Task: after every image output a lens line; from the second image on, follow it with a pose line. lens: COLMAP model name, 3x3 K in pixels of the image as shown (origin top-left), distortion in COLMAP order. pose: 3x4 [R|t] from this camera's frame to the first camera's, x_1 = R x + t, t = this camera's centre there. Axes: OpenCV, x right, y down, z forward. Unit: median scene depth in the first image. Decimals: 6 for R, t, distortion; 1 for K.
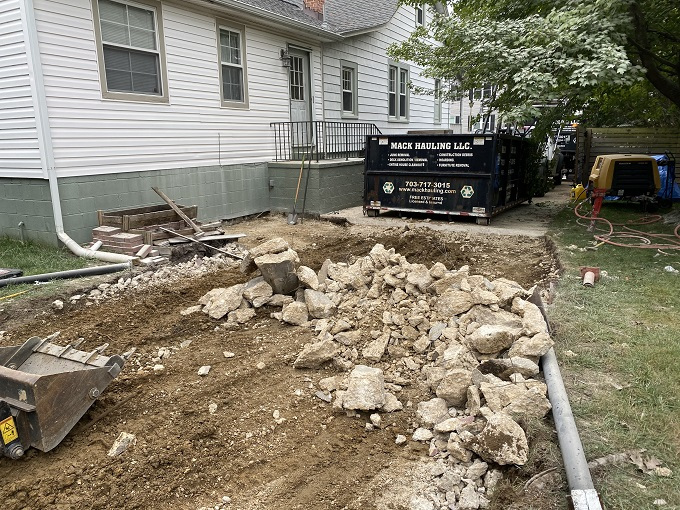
lens RADIAL K [[526.6, 0, 340.0], [0, 526.6, 255.0], [0, 0, 1]] dist [0.095889, -0.223205]
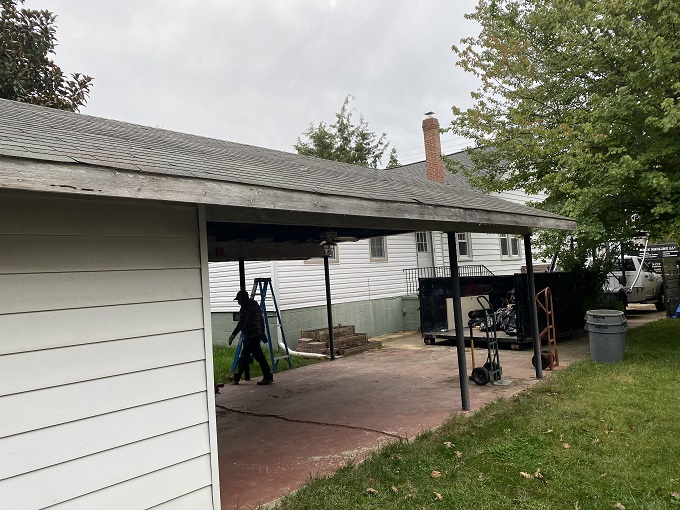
lens RADIAL K [[526.6, 0, 340.0], [0, 526.6, 255.0], [0, 0, 1]] dist [0.095889, -0.223205]
pose [[0.962727, -0.057693, -0.264252, 0.083893], [-0.009300, 0.969348, -0.245514, 0.066172], [0.270317, 0.238820, 0.932681, -0.391163]]
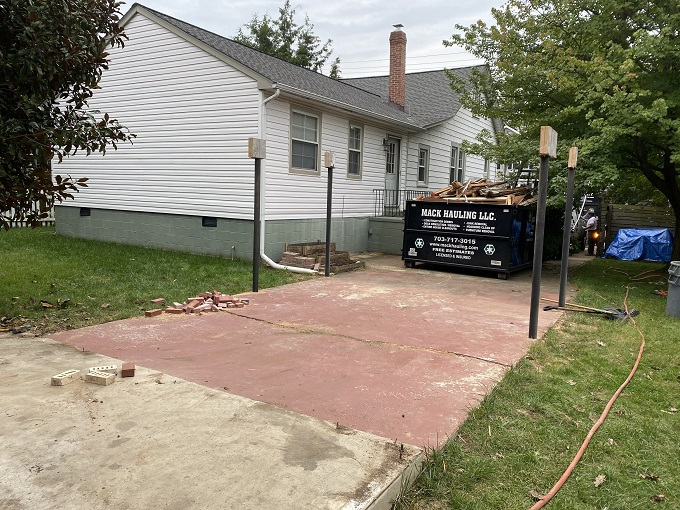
lens RADIAL K [[526.6, 0, 340.0], [0, 526.6, 255.0], [0, 0, 1]] dist [0.095889, -0.223205]
pose [[0.996439, 0.061873, -0.057288, -0.126640], [-0.067297, 0.992890, -0.098183, 0.066915], [0.050806, 0.101689, 0.993518, -0.374969]]
